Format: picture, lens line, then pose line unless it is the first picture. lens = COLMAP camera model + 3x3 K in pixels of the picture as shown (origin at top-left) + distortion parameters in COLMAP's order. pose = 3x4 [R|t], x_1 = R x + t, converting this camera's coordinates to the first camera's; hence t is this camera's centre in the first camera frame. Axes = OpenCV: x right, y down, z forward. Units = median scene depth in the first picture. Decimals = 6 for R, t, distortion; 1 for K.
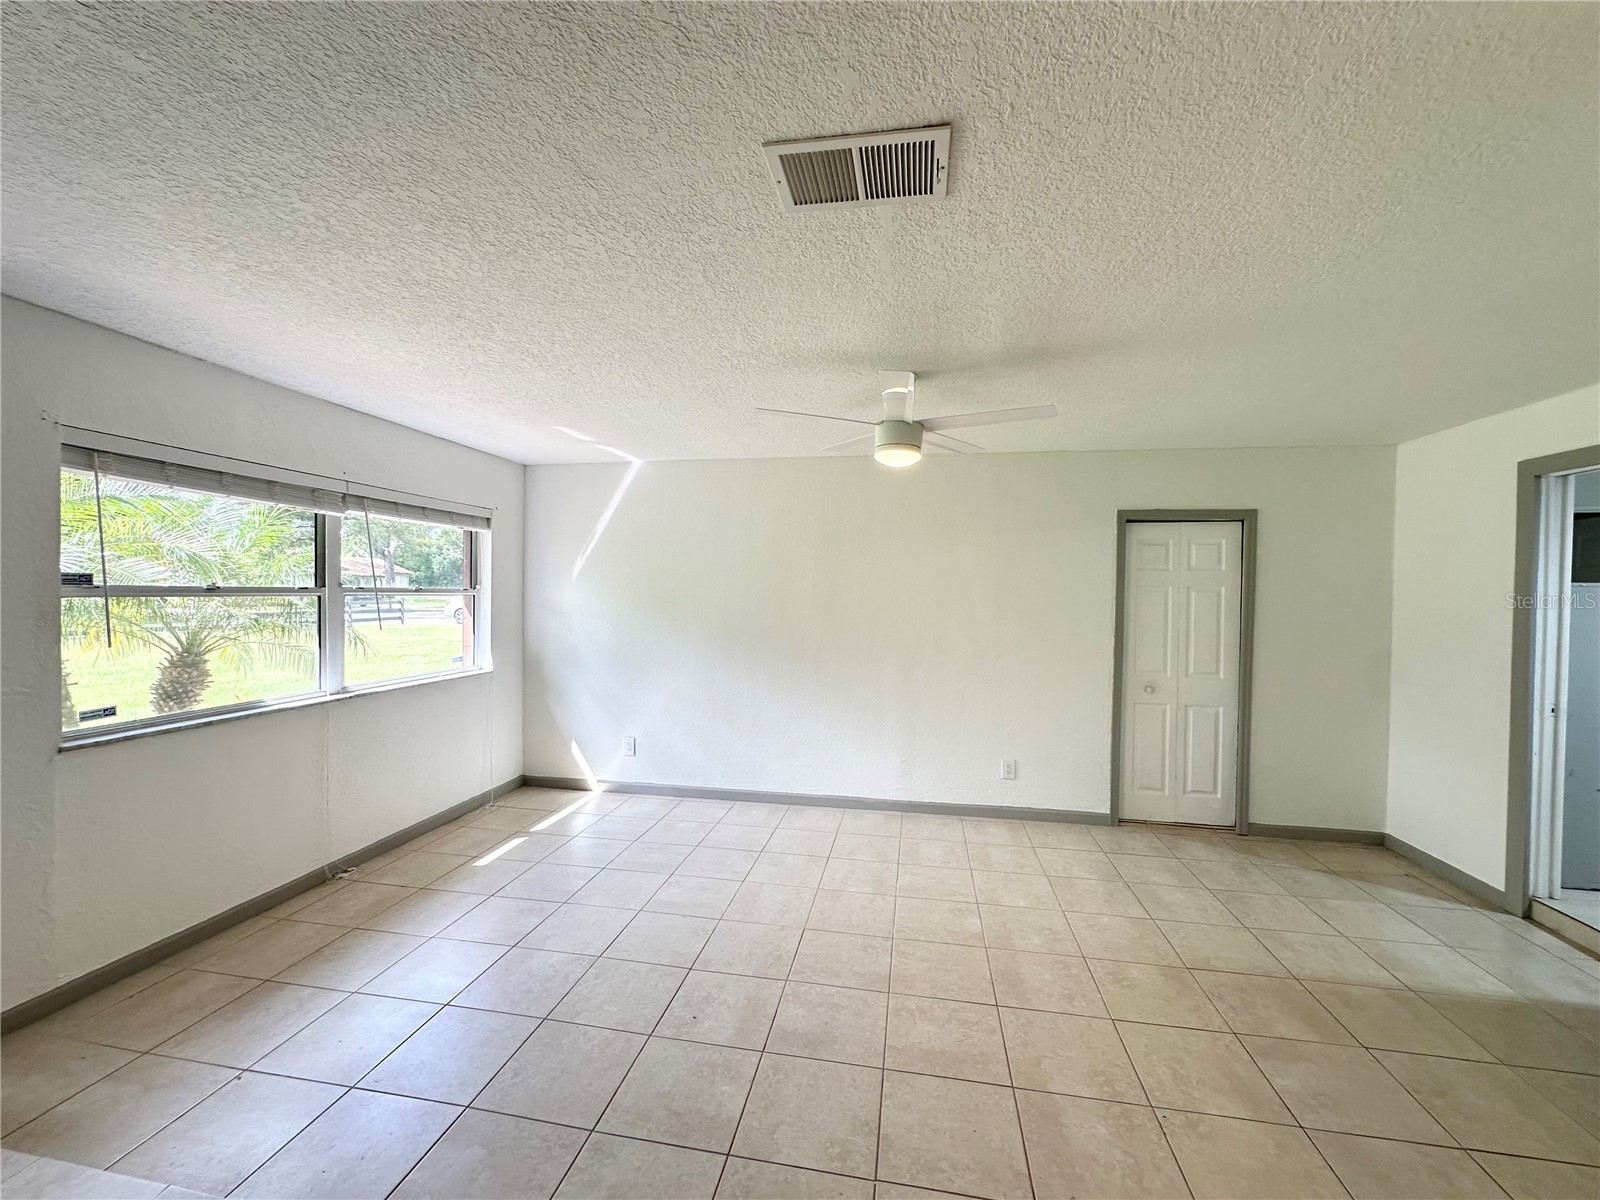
lens RADIAL K [[639.7, 0, 799.2], [0, 639.7, 600.7], [0, 0, 1]] dist [-0.002443, -0.000164]
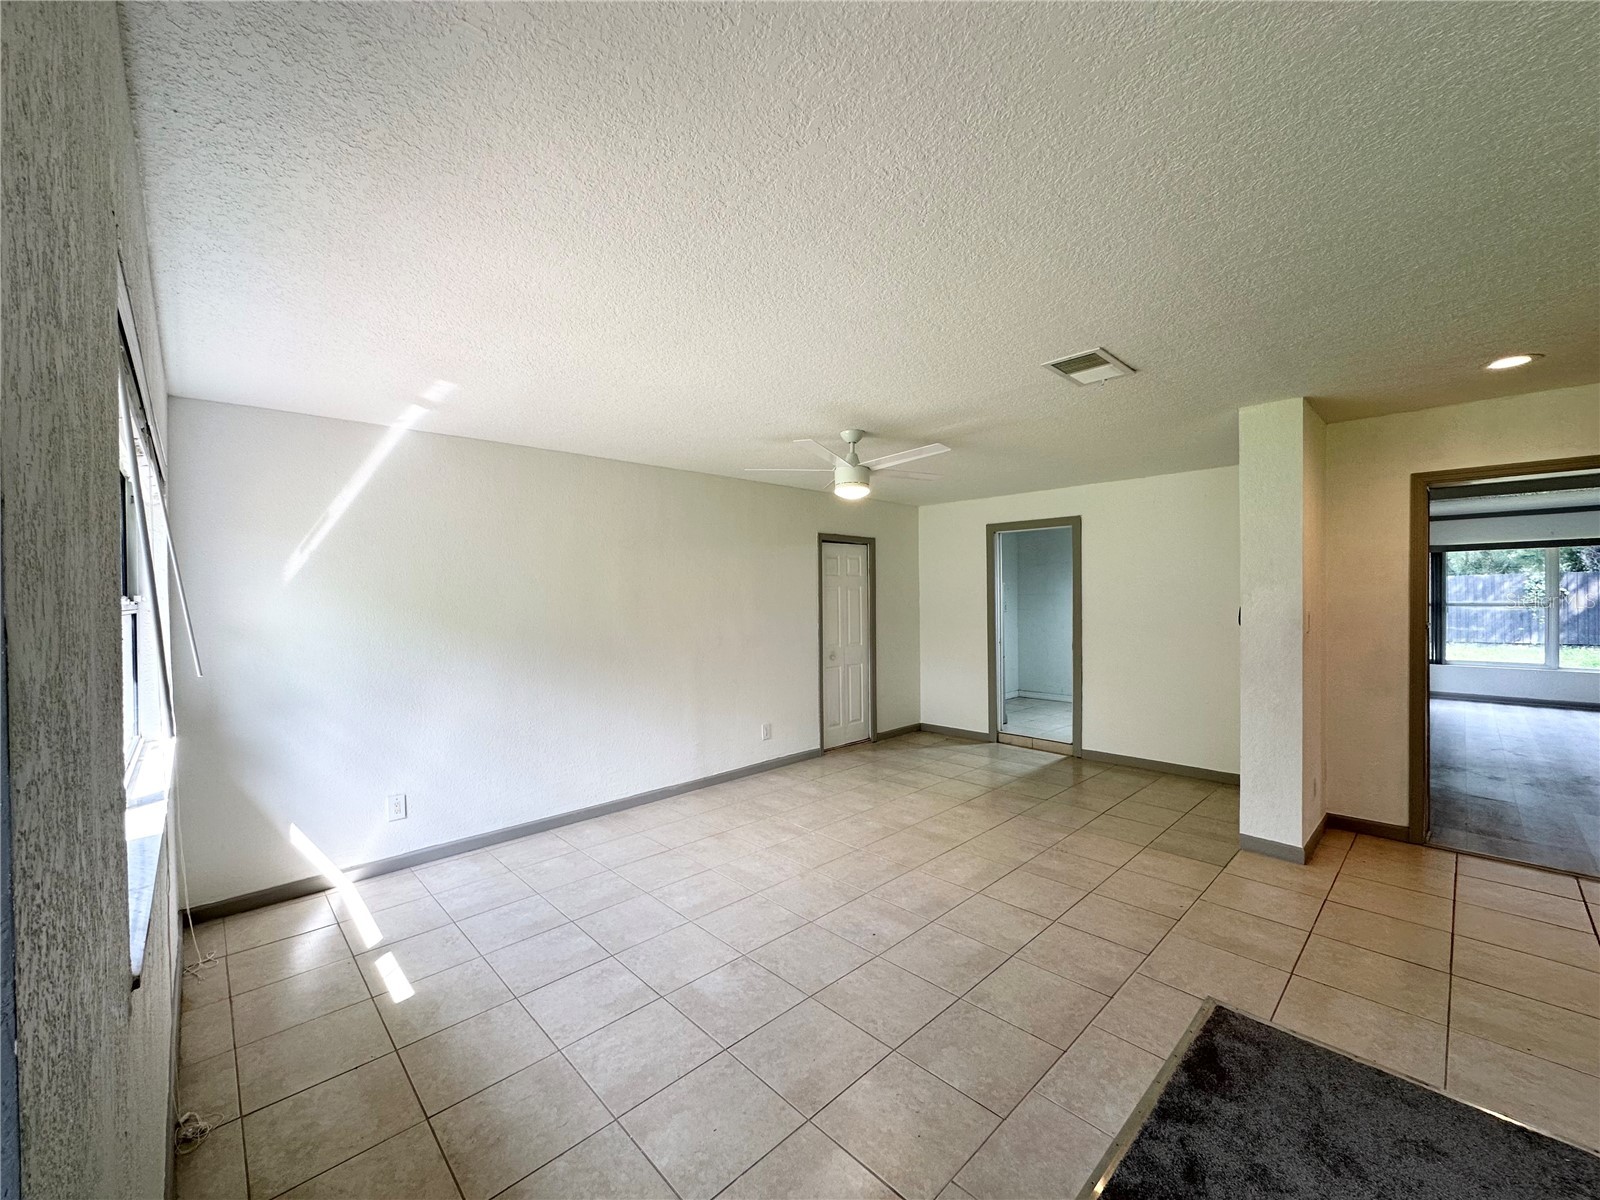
lens RADIAL K [[639.7, 0, 799.2], [0, 639.7, 600.7], [0, 0, 1]] dist [-0.002443, -0.000164]
pose [[0.586336, -0.027460, 0.809602, -0.684797], [0.030079, 0.999474, 0.012116, -0.009718], [-0.809509, 0.017248, 0.586853, 0.207546]]
